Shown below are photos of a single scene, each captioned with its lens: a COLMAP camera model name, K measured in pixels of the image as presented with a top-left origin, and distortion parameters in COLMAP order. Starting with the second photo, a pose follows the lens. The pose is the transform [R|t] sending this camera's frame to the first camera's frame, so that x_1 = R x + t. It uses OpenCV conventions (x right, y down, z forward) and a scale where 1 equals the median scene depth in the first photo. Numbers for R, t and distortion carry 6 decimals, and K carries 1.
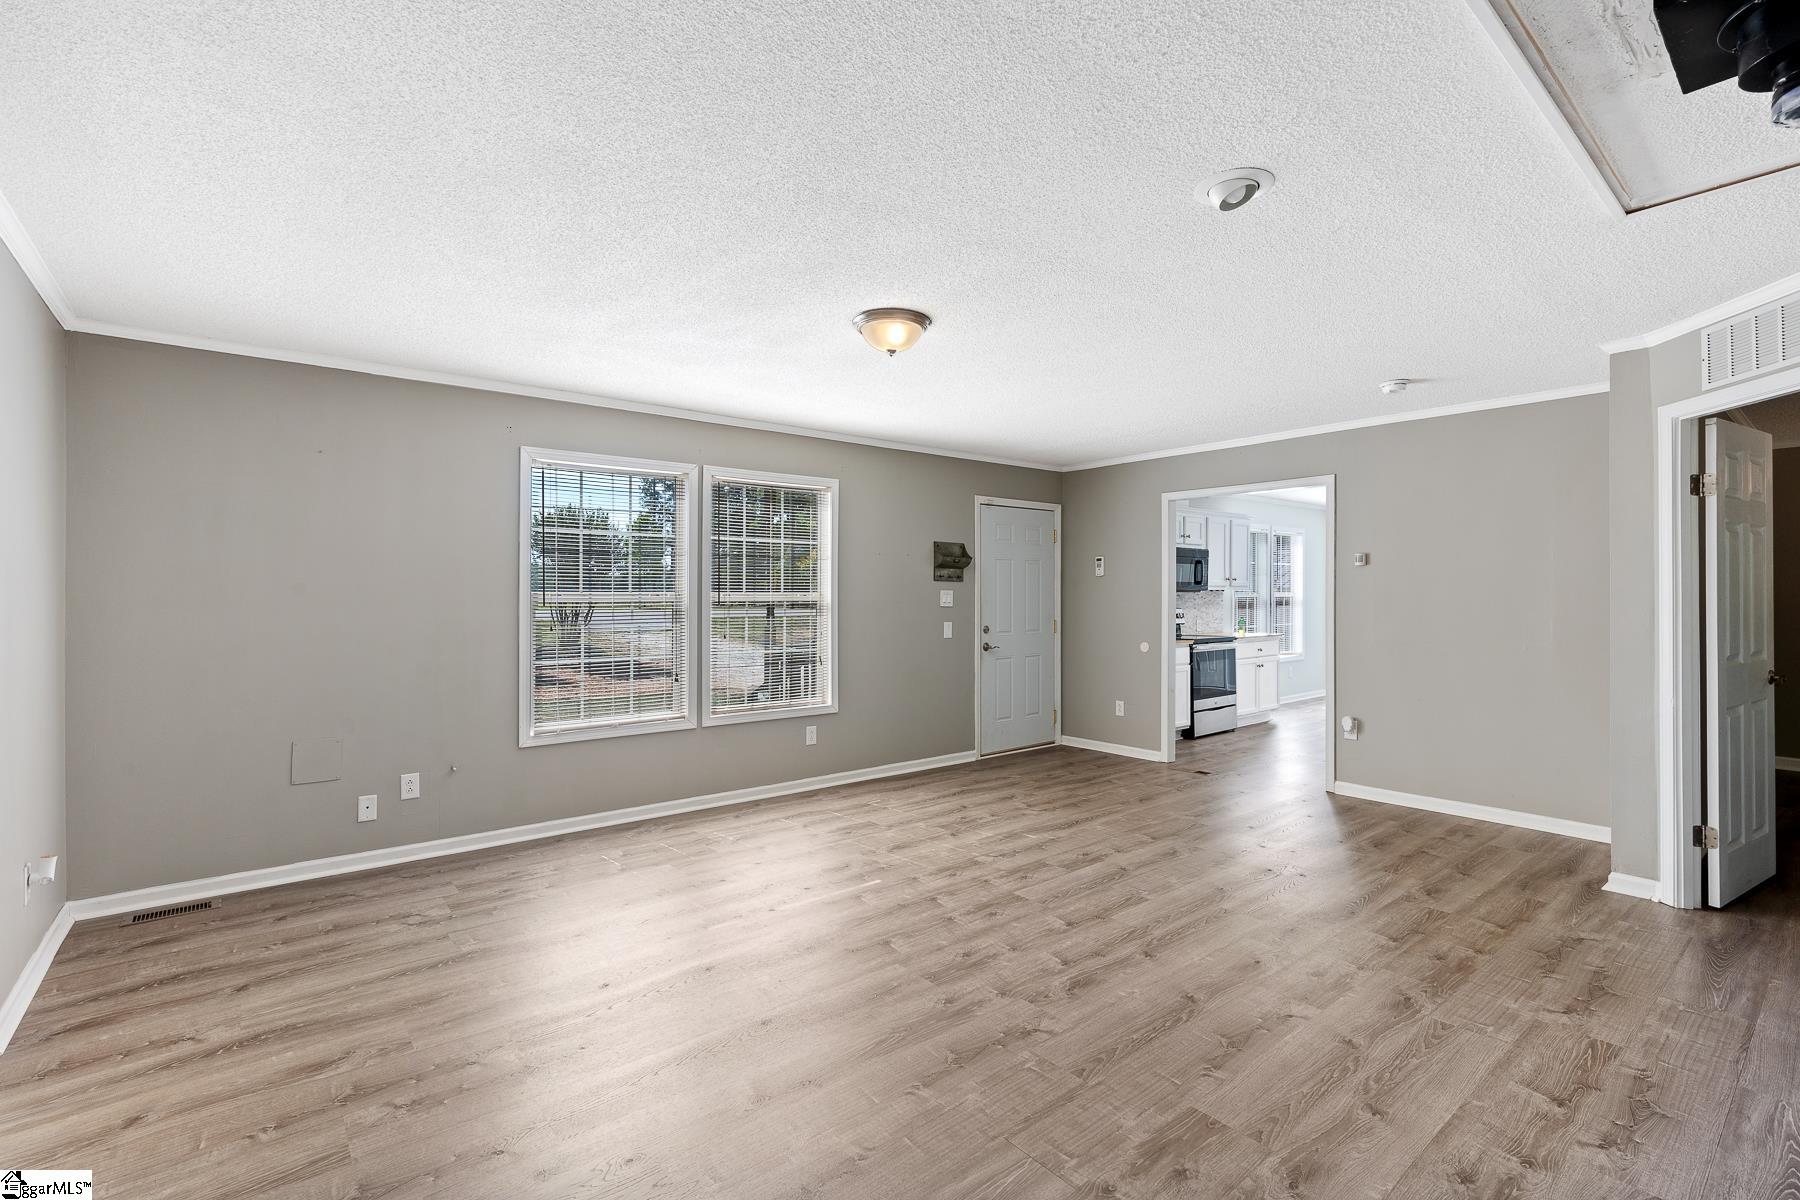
lens RADIAL K [[816.3, 0, 910.7], [0, 816.3, 592.3], [0, 0, 1]] dist [-0.005015, -0.000308]
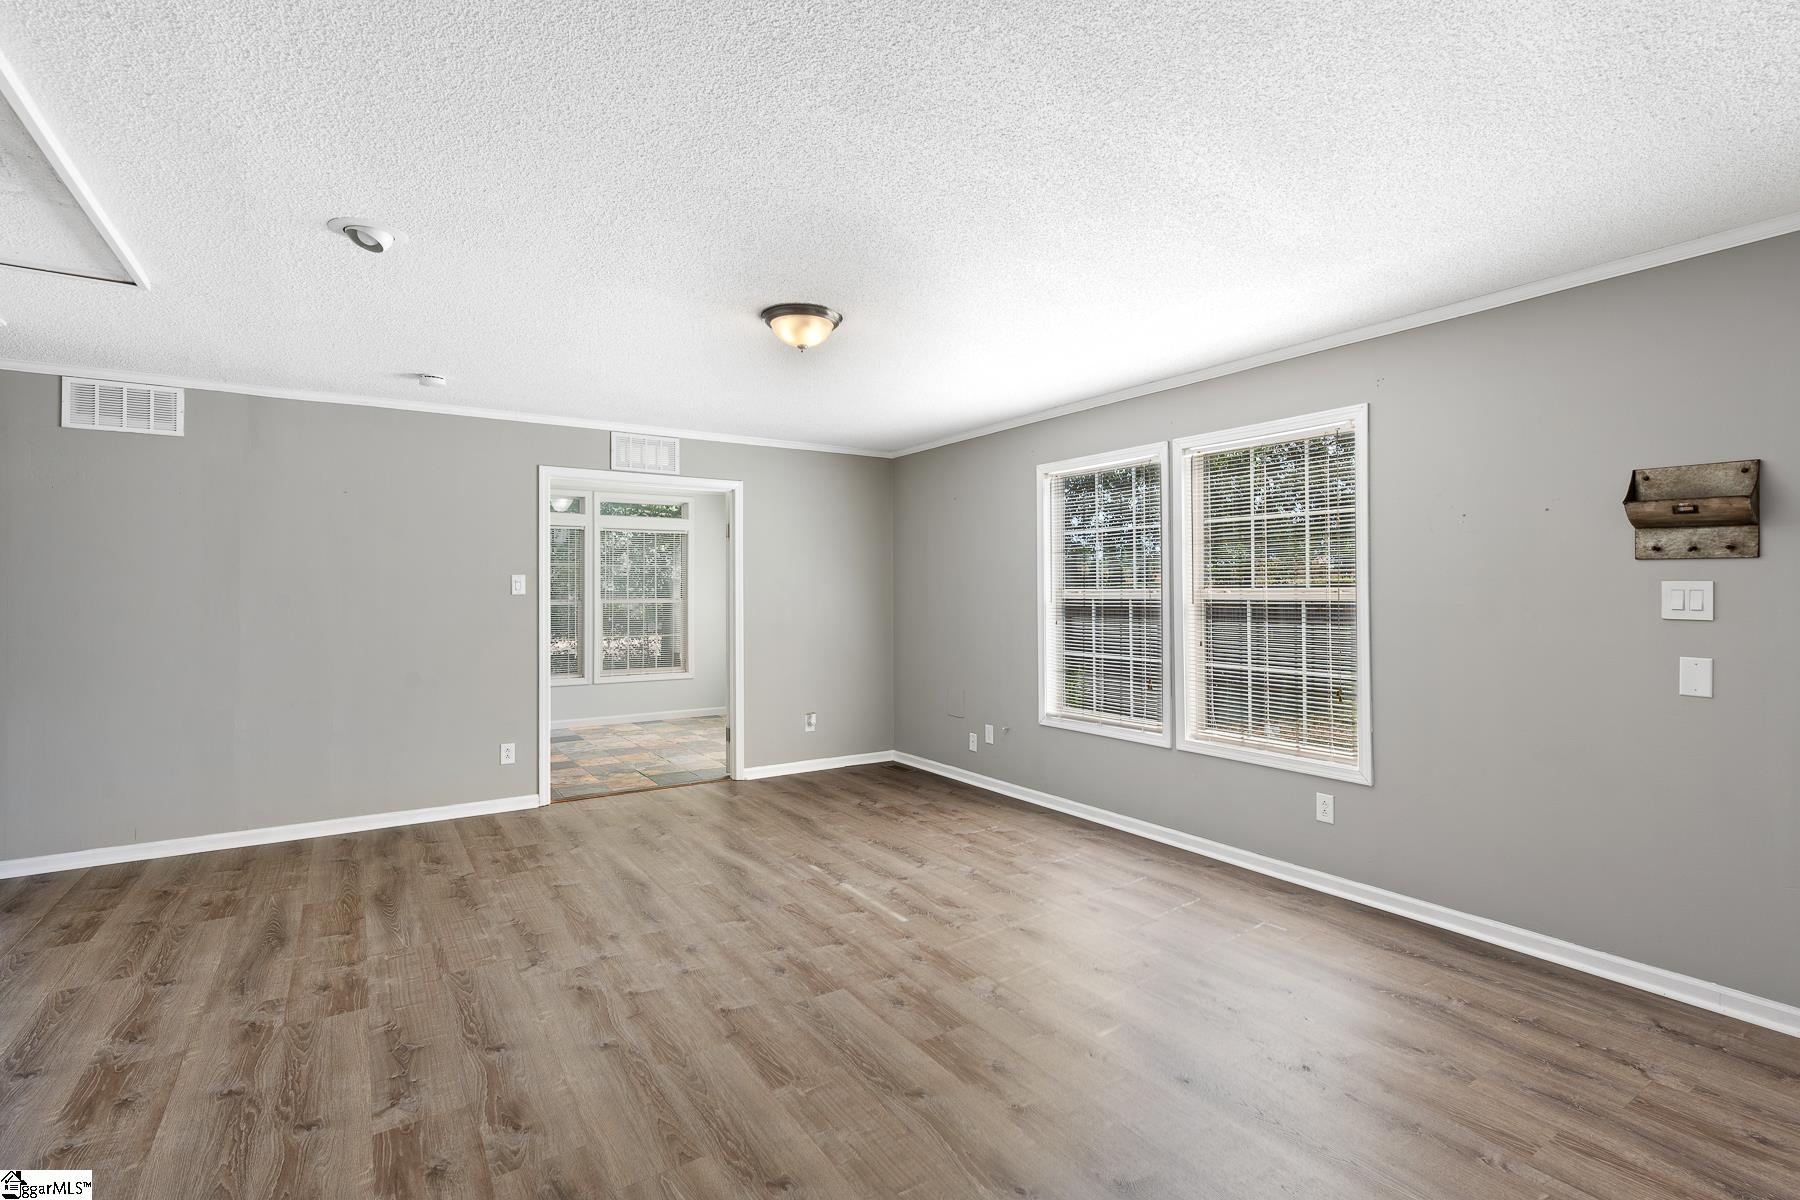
lens RADIAL K [[833.7, 0, 908.2], [0, 833.7, 592.9], [0, 0, 1]] dist [-0.009434, 0.001911]
pose [[-0.104197, -0.000086, -0.994557, 0.965987], [0.007184, 0.999974, -0.000839, 0.002197], [0.994531, -0.007232, -0.104193, 1.244825]]
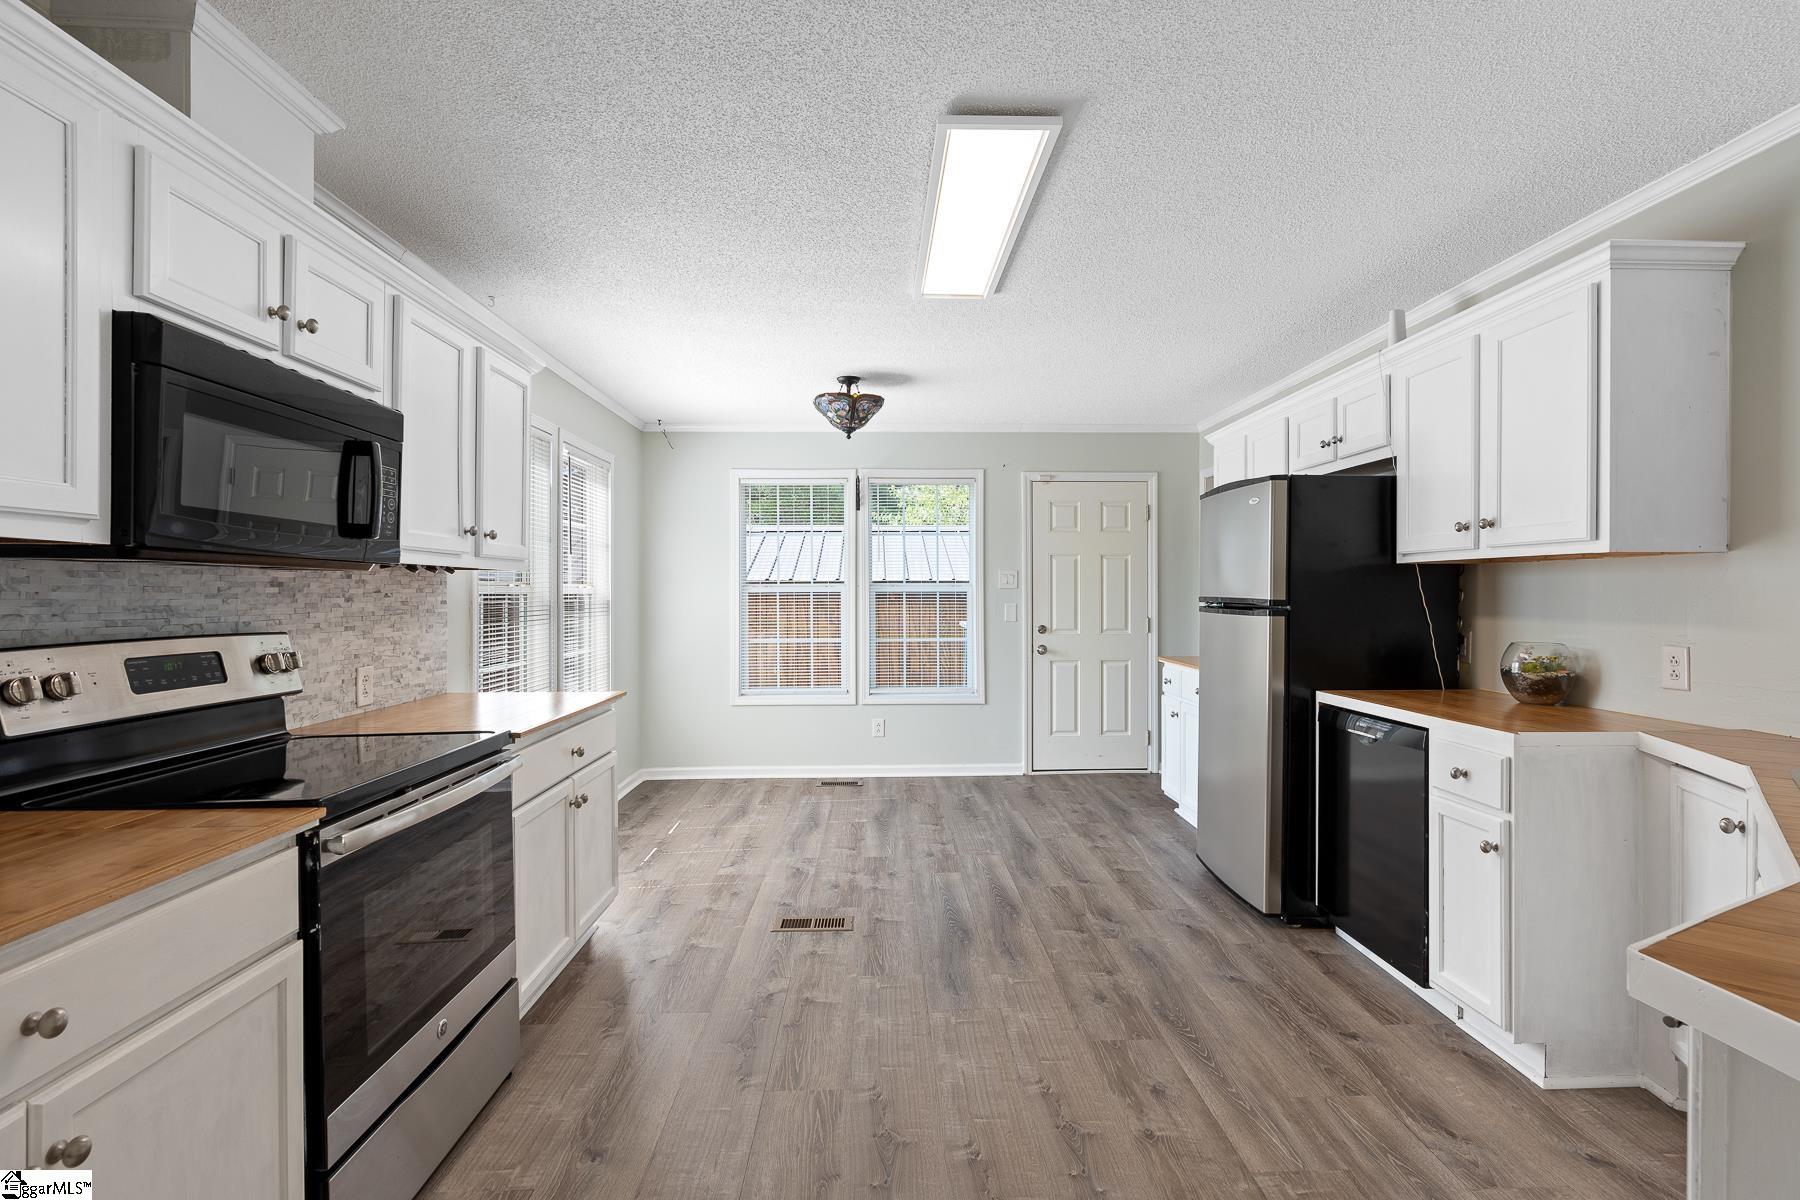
lens RADIAL K [[816.3, 0, 910.7], [0, 816.3, 592.3], [0, 0, 1]] dist [-0.005015, -0.000308]
pose [[0.607367, 0.000906, 0.794421, 0.026864], [-0.001318, 0.999999, -0.000133, 0.000684], [-0.794420, -0.000966, 0.607368, 0.074528]]
